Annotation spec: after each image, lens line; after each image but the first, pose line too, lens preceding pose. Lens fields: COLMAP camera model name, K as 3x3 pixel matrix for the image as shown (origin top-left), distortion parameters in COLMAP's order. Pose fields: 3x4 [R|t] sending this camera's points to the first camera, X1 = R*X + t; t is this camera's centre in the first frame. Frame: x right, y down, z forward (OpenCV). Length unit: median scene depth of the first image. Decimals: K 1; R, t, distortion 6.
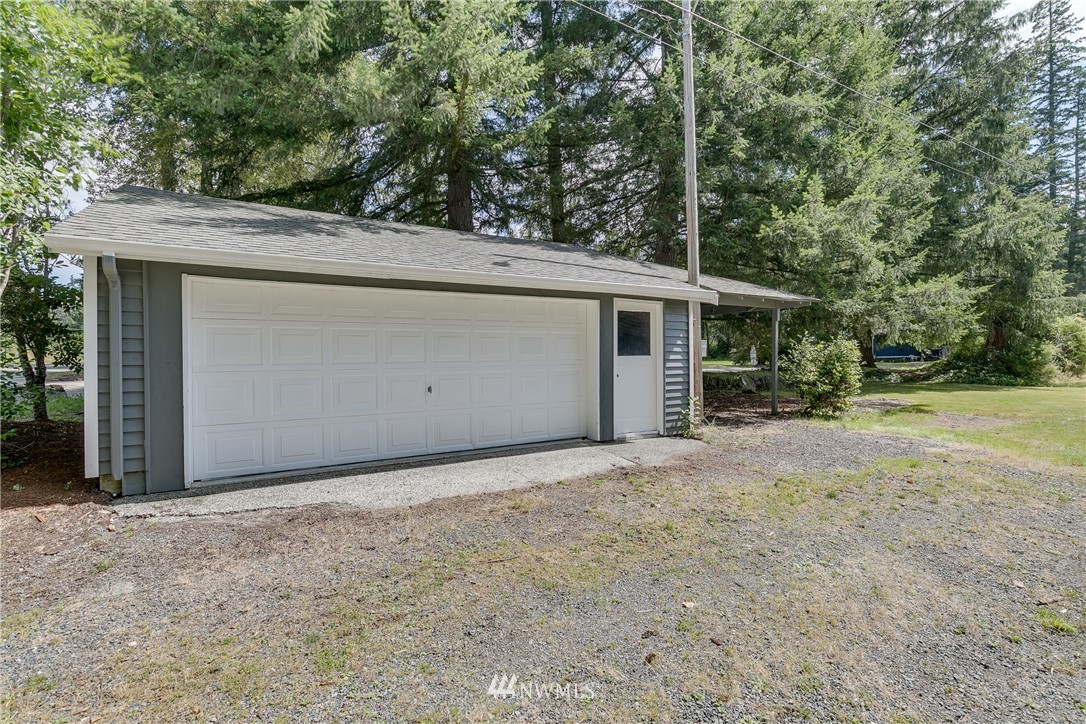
lens RADIAL K [[547.5, 0, 540.6], [0, 547.5, 357.8], [0, 0, 1]] dist [-0.001357, -0.000245]
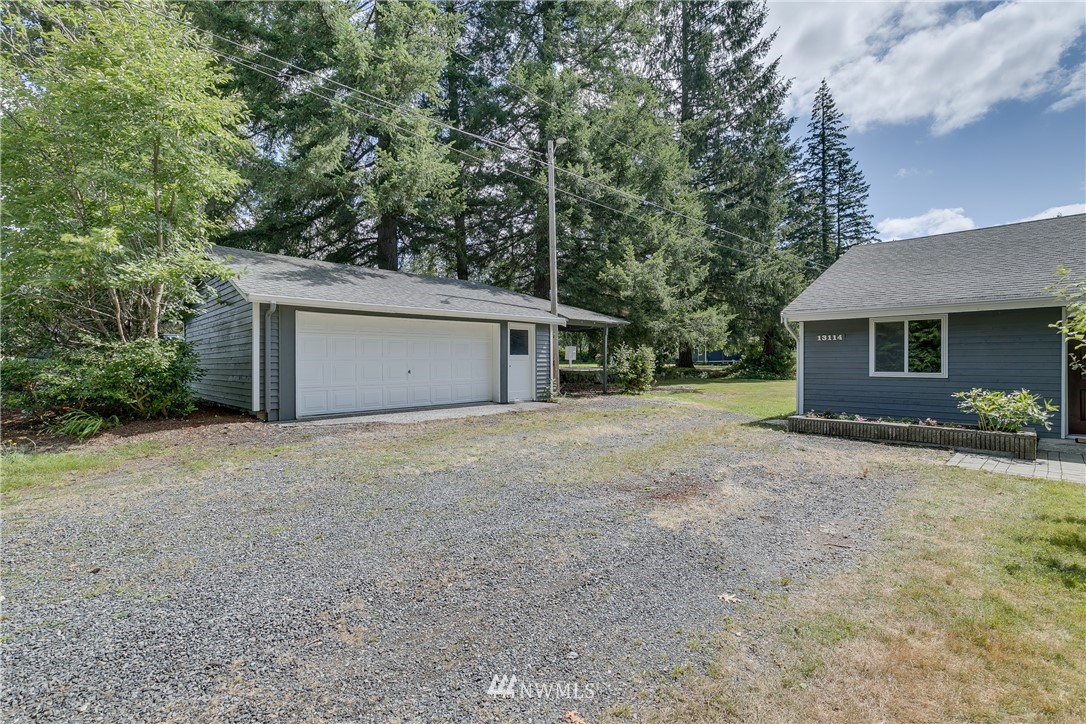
lens RADIAL K [[486.8, 0, 534.6], [0, 486.8, 364.0], [0, 0, 1]] dist [0.011320, -0.002372]
pose [[0.979146, 0.003629, 0.203127, -0.061165], [-0.004877, 0.999972, 0.005643, 0.010062], [-0.203101, -0.006516, 0.979136, -0.338108]]
